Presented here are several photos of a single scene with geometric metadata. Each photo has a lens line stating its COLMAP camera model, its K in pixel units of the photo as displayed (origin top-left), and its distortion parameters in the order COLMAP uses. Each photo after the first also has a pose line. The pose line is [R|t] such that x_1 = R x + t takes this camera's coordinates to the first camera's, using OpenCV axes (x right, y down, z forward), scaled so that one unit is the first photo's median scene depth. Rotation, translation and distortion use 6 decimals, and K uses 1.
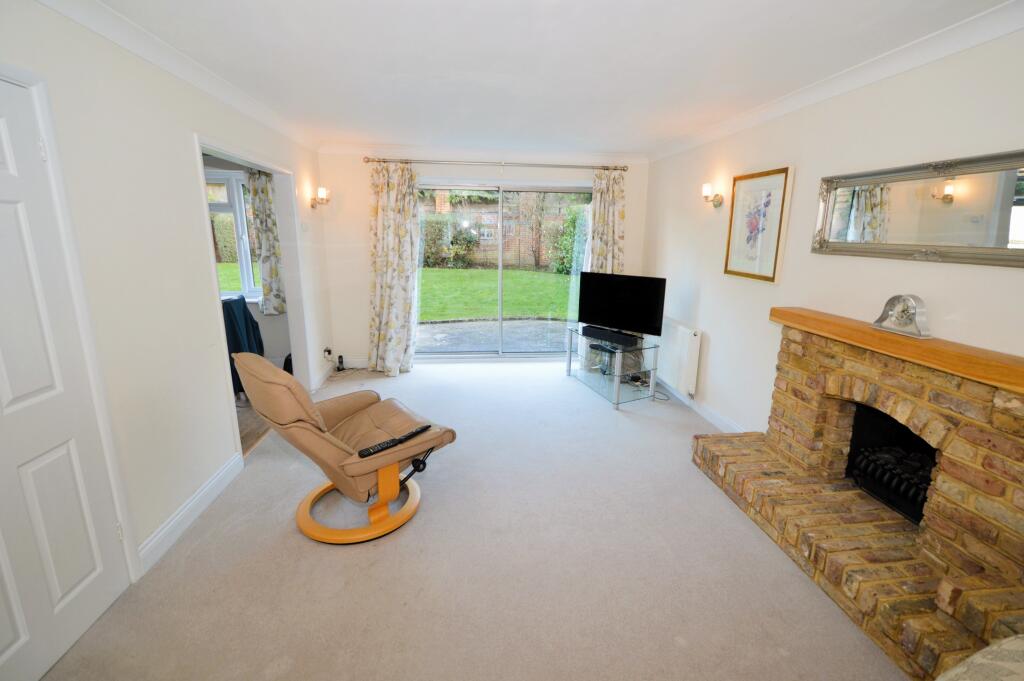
lens RADIAL K [[452.4, 0, 513.2], [0, 452.4, 340.0], [0, 0, 1]] dist [0.004663, -0.005110]
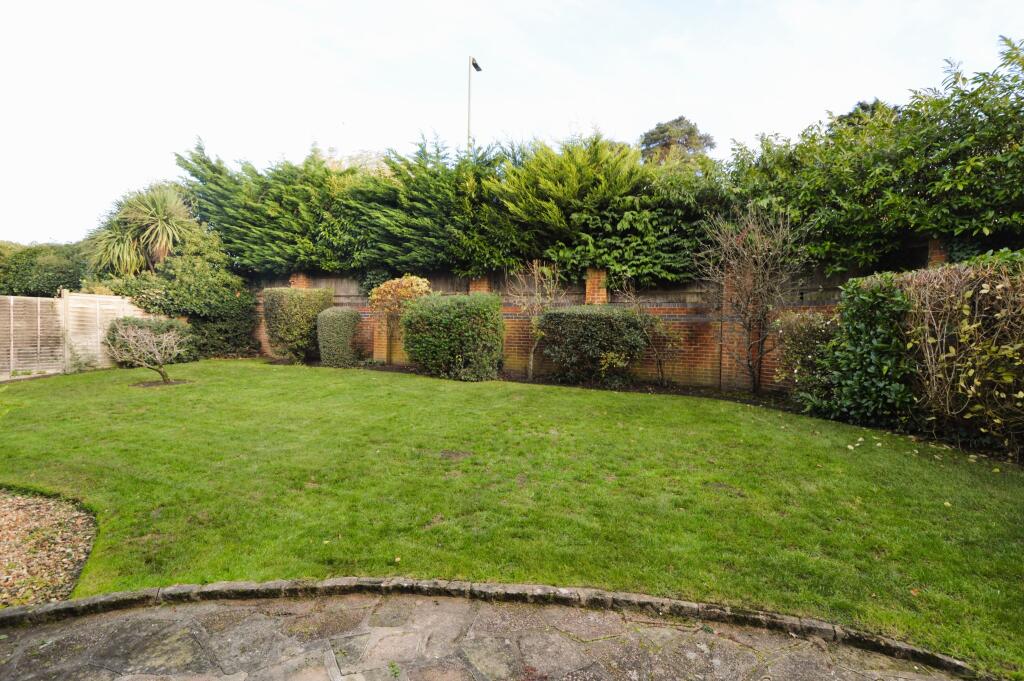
lens RADIAL K [[452.4, 0, 520.0], [0, 452.4, 342.8], [0, 0, 1]] dist [0.004663, -0.005110]
pose [[0.933553, 0.019028, -0.357934, -0.020901], [-0.096089, 0.975324, -0.198769, -0.085810], [0.345320, 0.219955, 0.912345, 0.382091]]
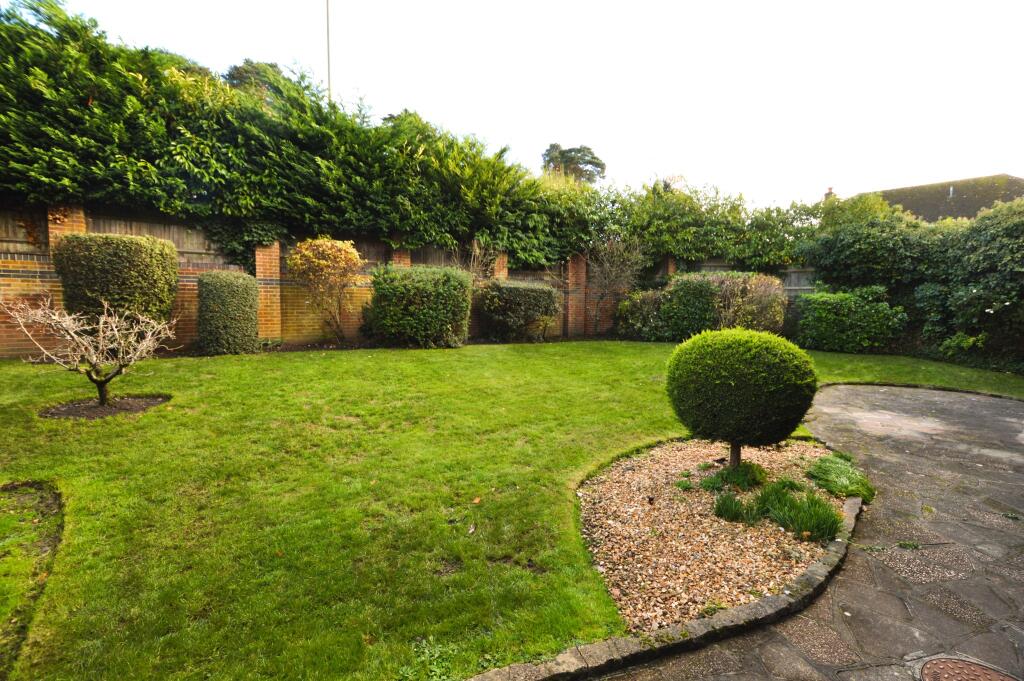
lens RADIAL K [[452.4, 0, 517.1], [0, 452.4, 336.5], [0, 0, 1]] dist [0.004663, -0.005110]
pose [[0.811218, -0.045243, 0.582991, -0.661257], [0.131201, 0.985665, -0.106071, -0.083282], [-0.569835, 0.162535, 0.805525, 0.324942]]
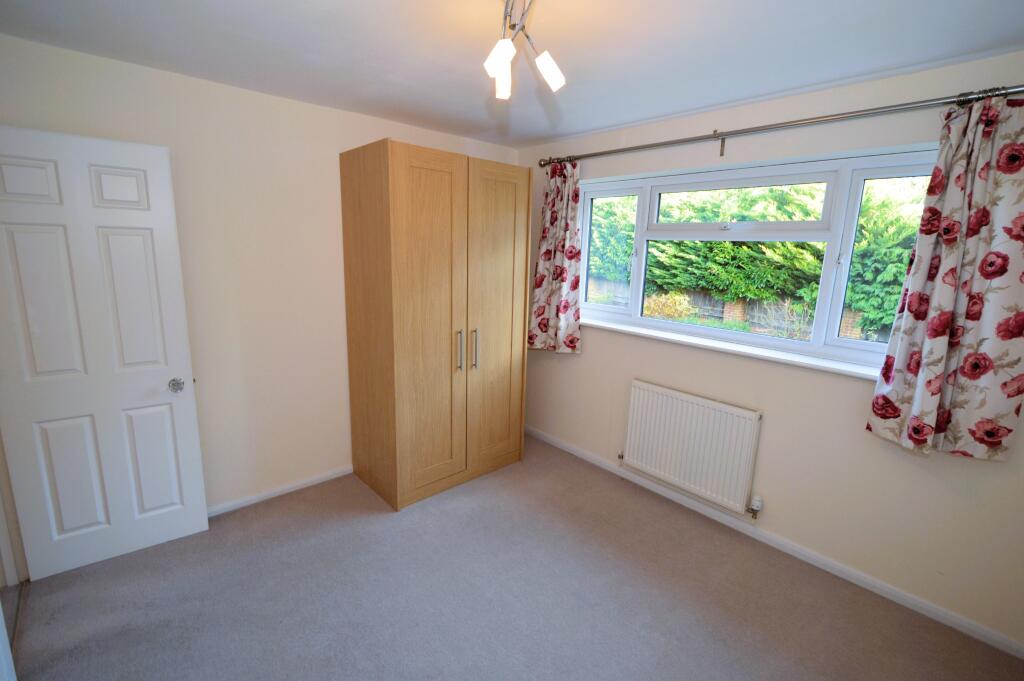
lens RADIAL K [[452.4, 0, 509.2], [0, 452.4, 341.9], [0, 0, 1]] dist [0.004663, -0.005110]
pose [[0.590482, 0.168903, -0.789178, 0.104008], [-0.205903, 0.977023, 0.055044, -0.215436], [0.780343, 0.129992, 0.611692, 0.132286]]
